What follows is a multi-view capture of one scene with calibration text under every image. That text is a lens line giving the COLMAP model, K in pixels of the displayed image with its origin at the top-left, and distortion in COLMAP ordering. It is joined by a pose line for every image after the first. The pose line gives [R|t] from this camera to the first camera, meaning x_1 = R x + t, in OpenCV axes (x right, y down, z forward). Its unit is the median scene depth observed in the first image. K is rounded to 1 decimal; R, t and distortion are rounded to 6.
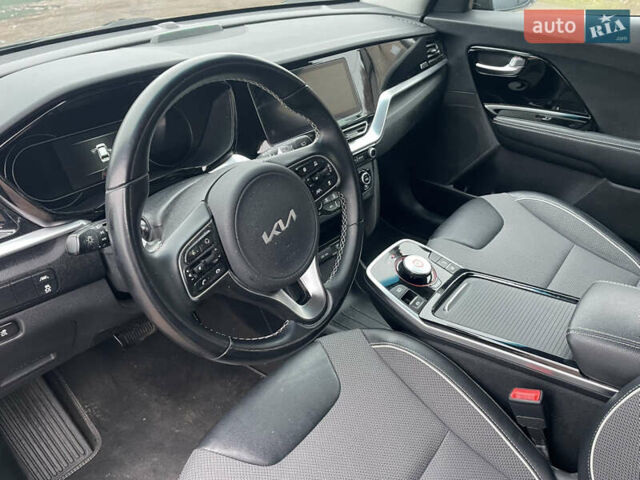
lens RADIAL K [[484.9, 0, 320.3], [0, 484.9, 236.1], [0, 0, 1]] dist [0.104632, -0.131040]
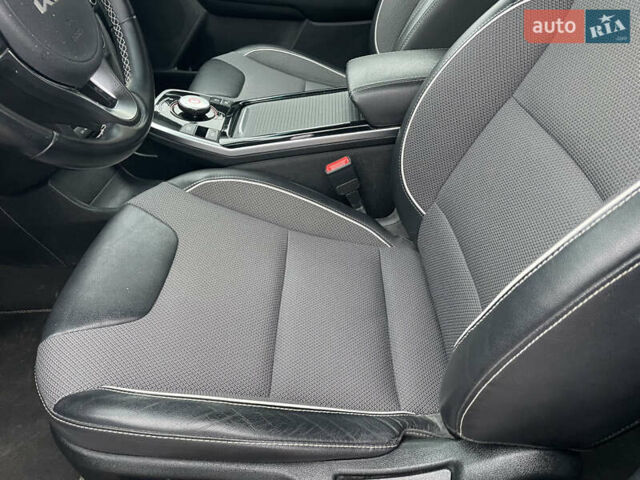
lens RADIAL K [[484.9, 0, 320.3], [0, 484.9, 236.1], [0, 0, 1]] dist [0.104632, -0.131040]
pose [[0.792680, -0.372008, 0.482979, -0.141587], [0.324790, 0.928142, 0.181834, 0.178508], [-0.515917, 0.012730, 0.856544, 0.056371]]
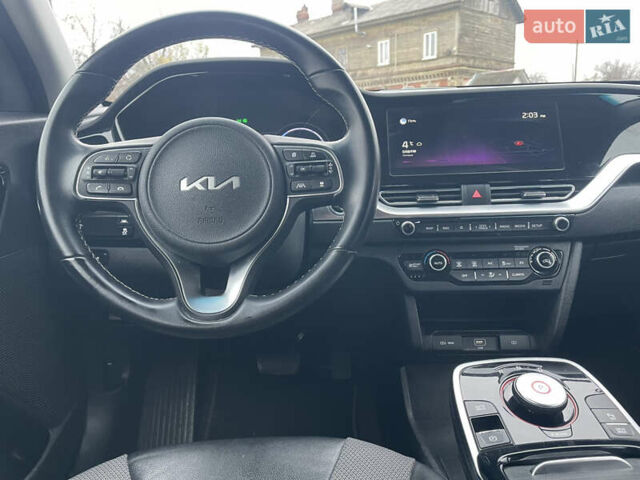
lens RADIAL K [[484.9, 0, 320.3], [0, 484.9, 236.1], [0, 0, 1]] dist [0.104632, -0.131040]
pose [[0.655561, 0.155859, -0.738883, 0.398120], [-0.370497, 0.918990, -0.134867, 0.062543], [0.658006, 0.362167, 0.660199, 0.326027]]
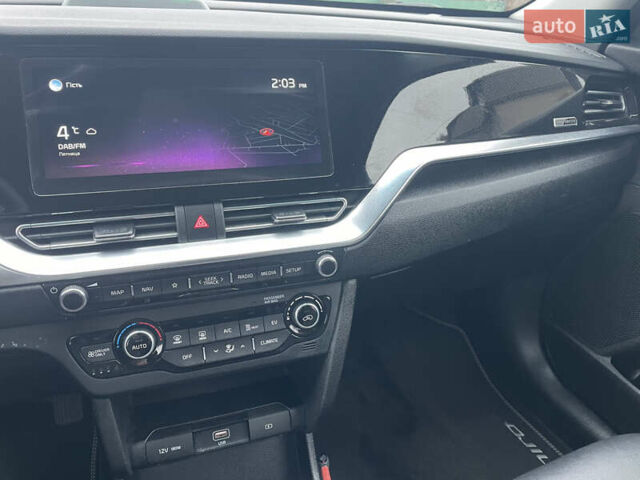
lens RADIAL K [[484.9, 0, 320.3], [0, 484.9, 236.1], [0, 0, 1]] dist [0.104632, -0.131040]
pose [[0.879411, 0.241262, -0.410400, 0.279610], [-0.286713, 0.956603, -0.052014, -0.172196], [0.380041, 0.163409, 0.910421, 0.579667]]
